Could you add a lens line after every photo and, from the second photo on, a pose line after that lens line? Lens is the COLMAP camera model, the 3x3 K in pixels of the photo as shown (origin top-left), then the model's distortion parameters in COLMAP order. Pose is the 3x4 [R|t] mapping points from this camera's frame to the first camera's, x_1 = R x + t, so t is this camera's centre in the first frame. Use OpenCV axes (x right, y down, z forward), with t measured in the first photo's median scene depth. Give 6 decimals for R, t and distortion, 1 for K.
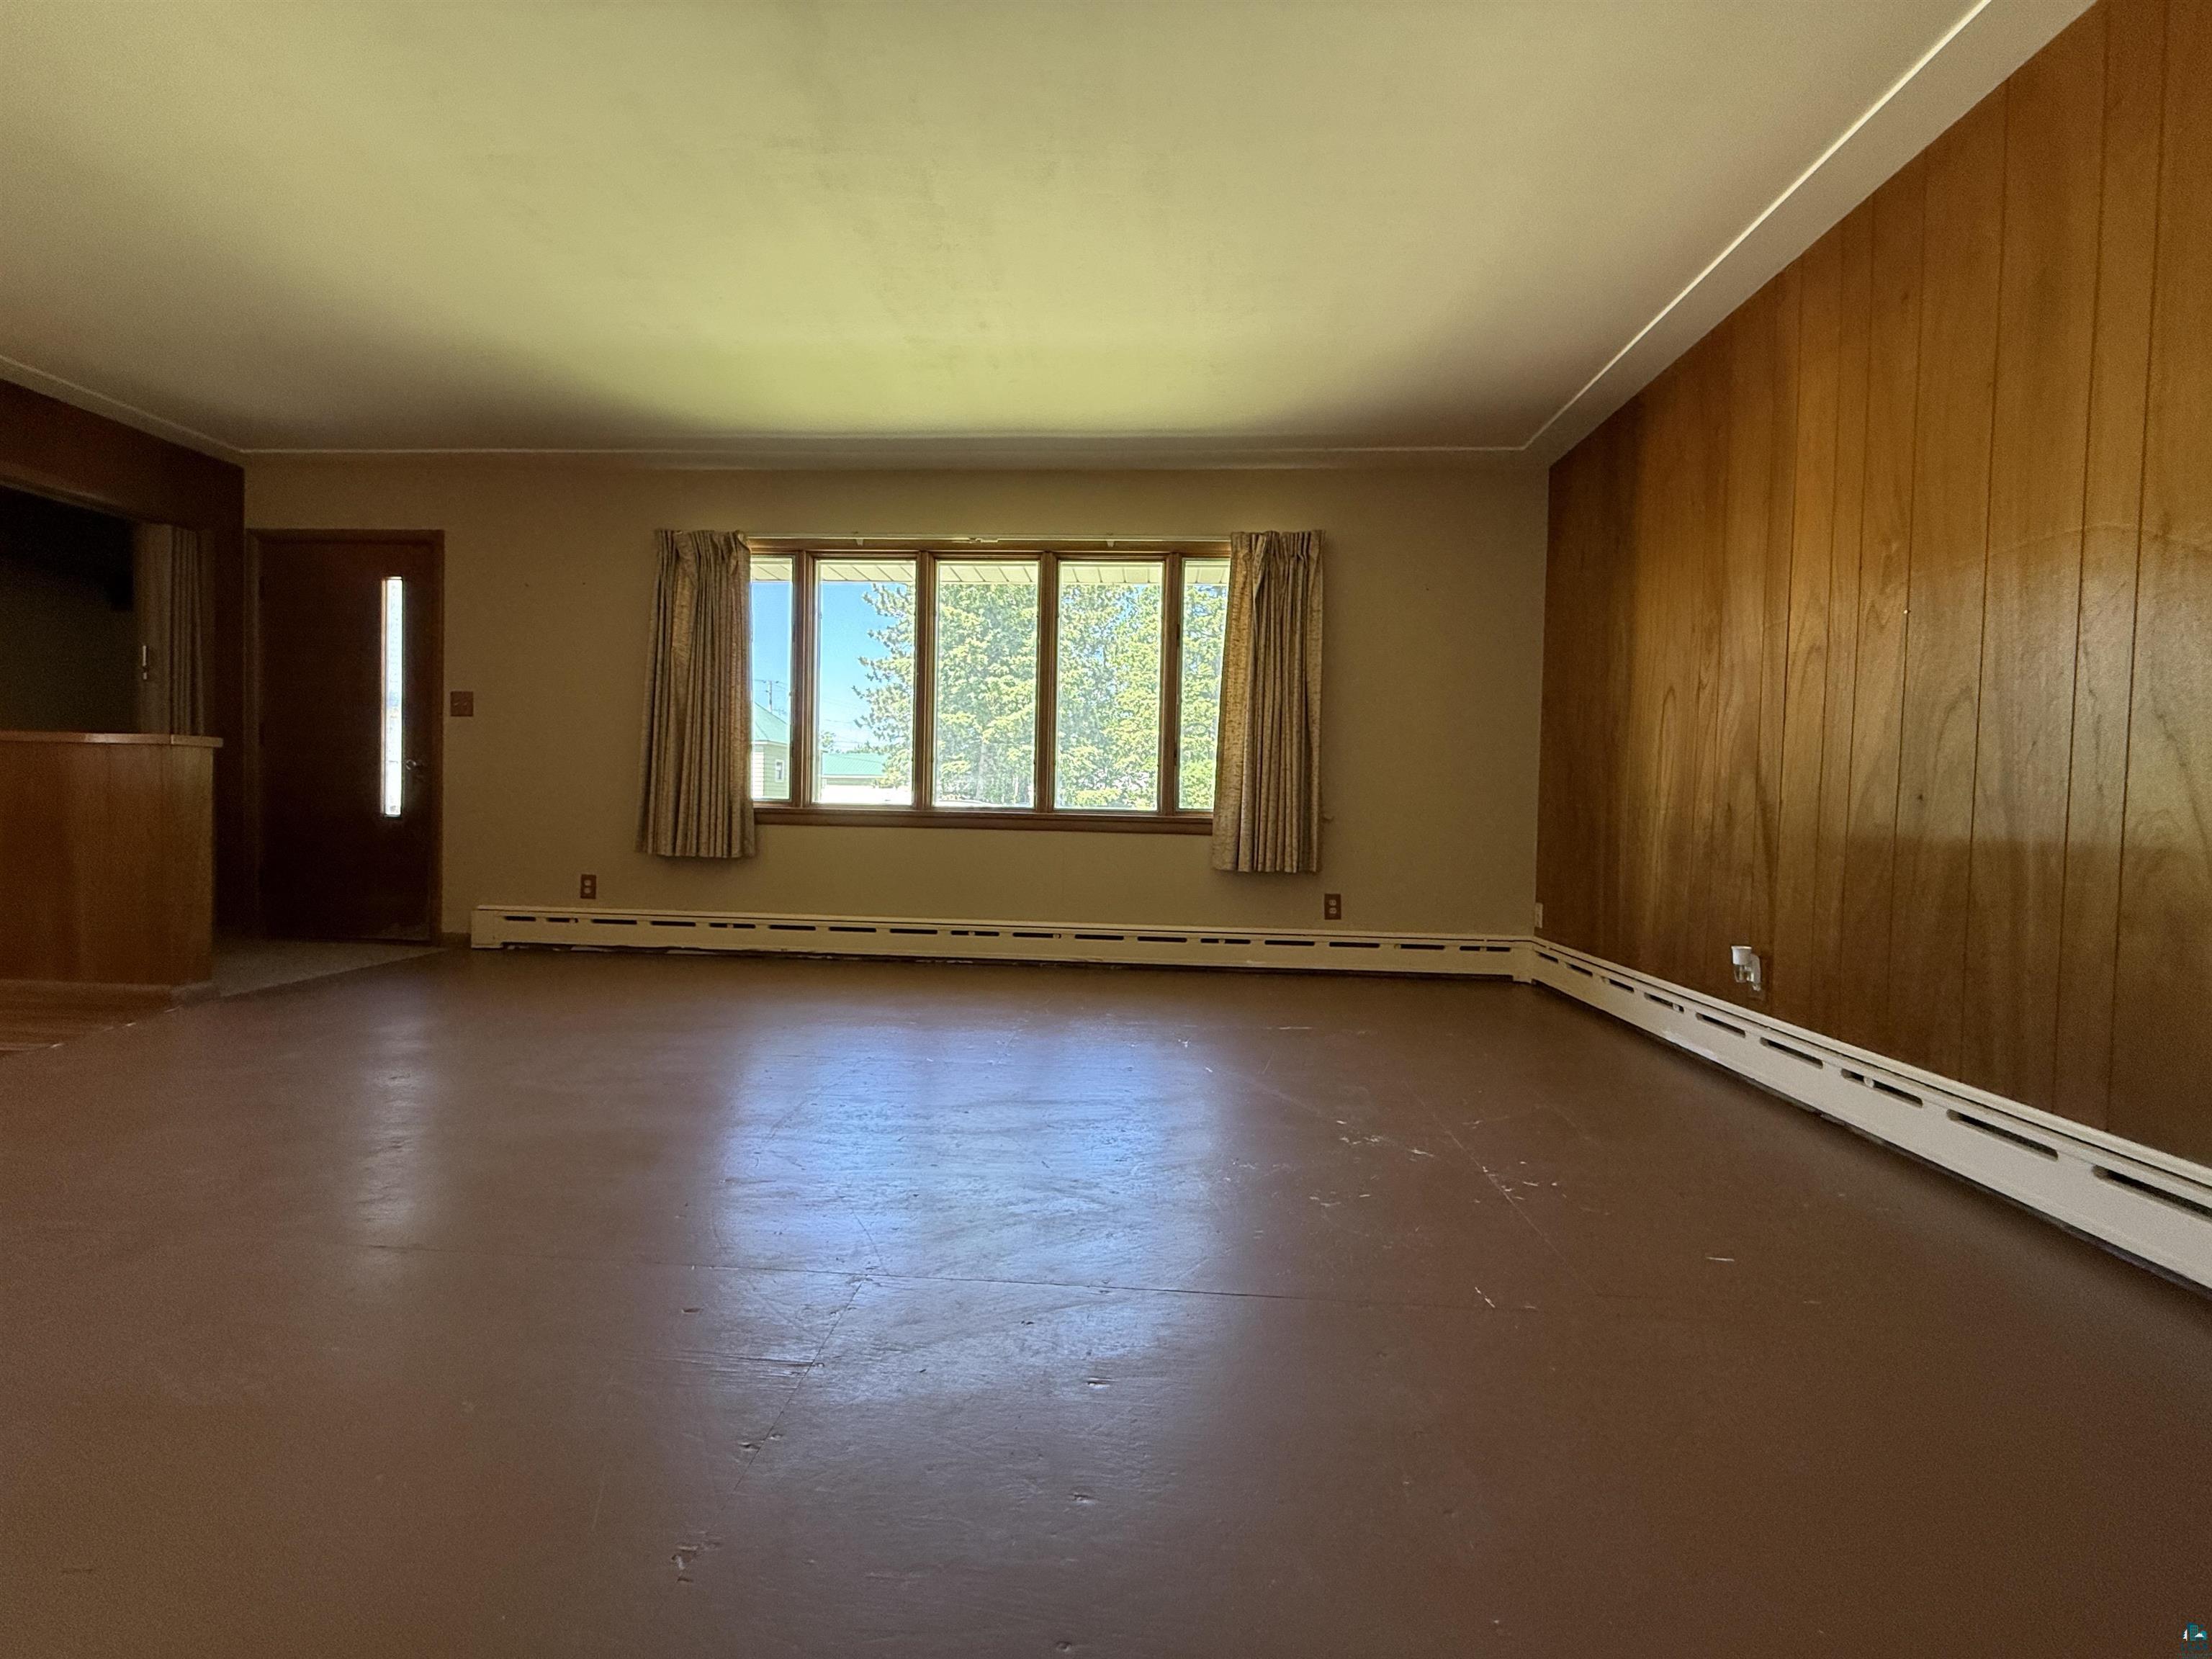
lens RADIAL K [[883.6, 0, 1108.0], [0, 883.6, 824.6], [0, 0, 1]] dist [-0.000467, -0.000035]
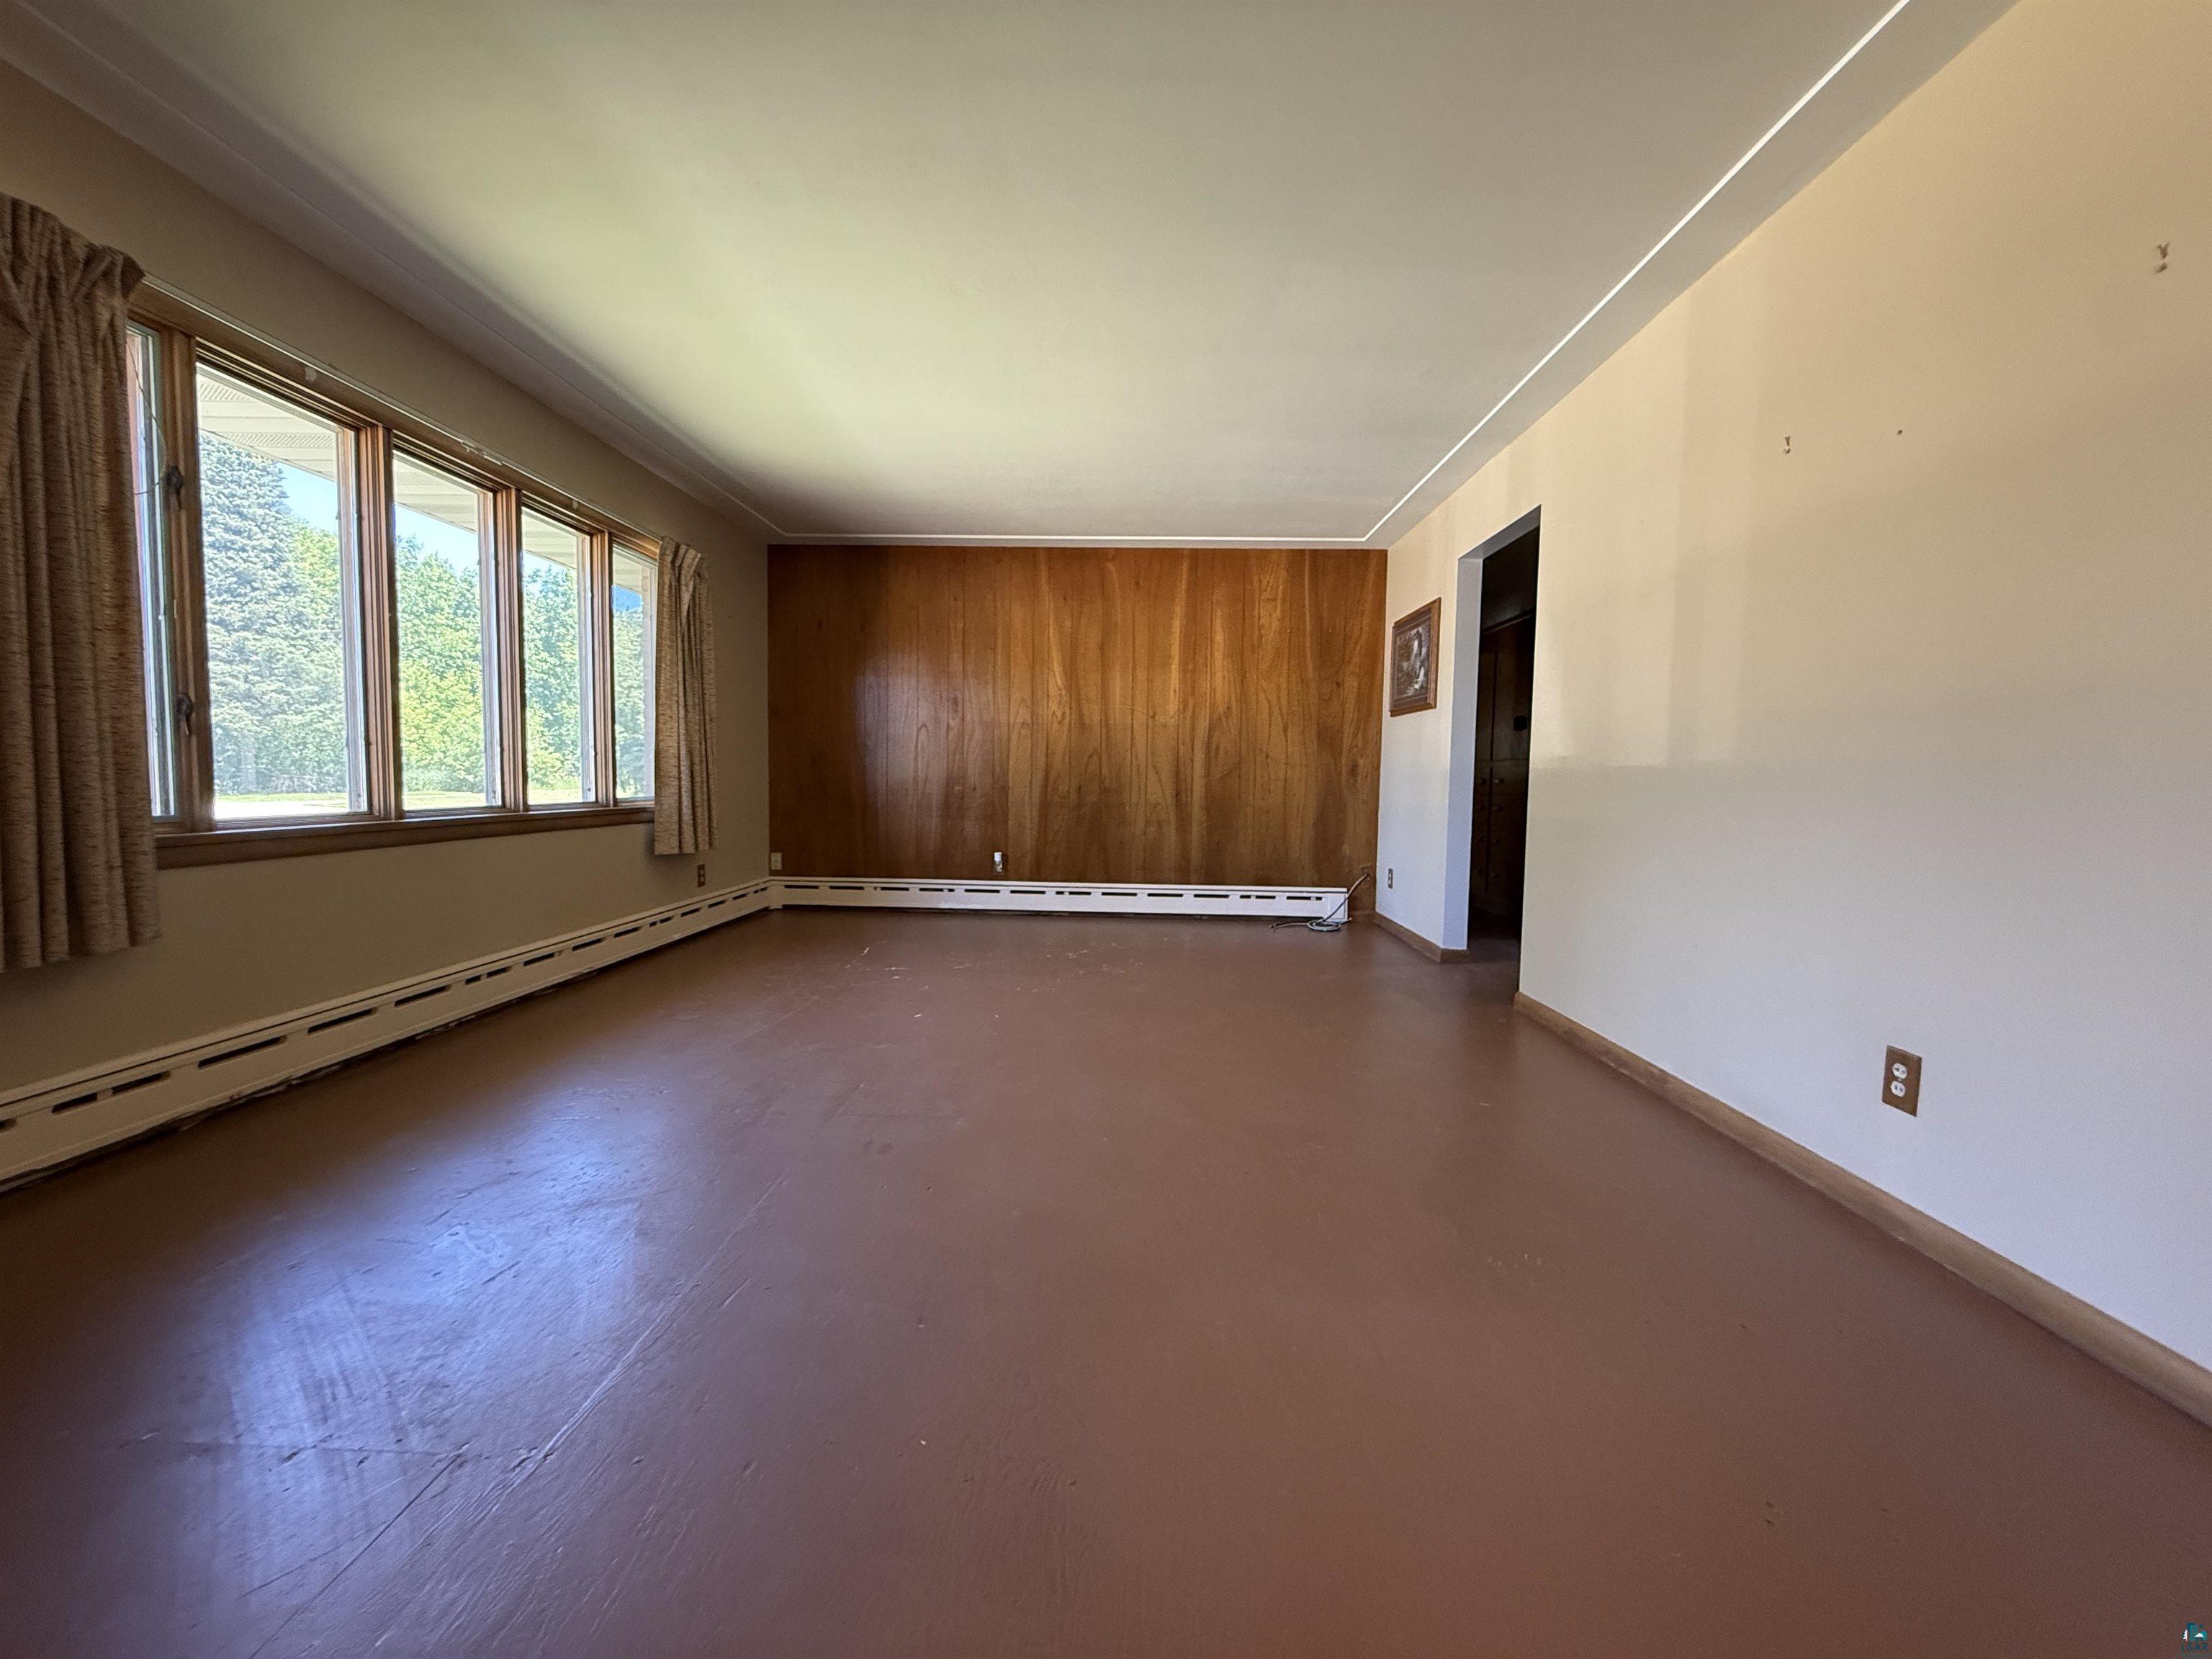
lens RADIAL K [[883.6, 0, 1102.2], [0, 883.6, 832.4], [0, 0, 1]] dist [-0.000467, -0.000035]
pose [[-0.032953, -0.086219, 0.995731, -0.948377], [0.003602, 0.996255, 0.086384, -0.066049], [-0.999450, 0.006433, -0.032519, 0.512527]]
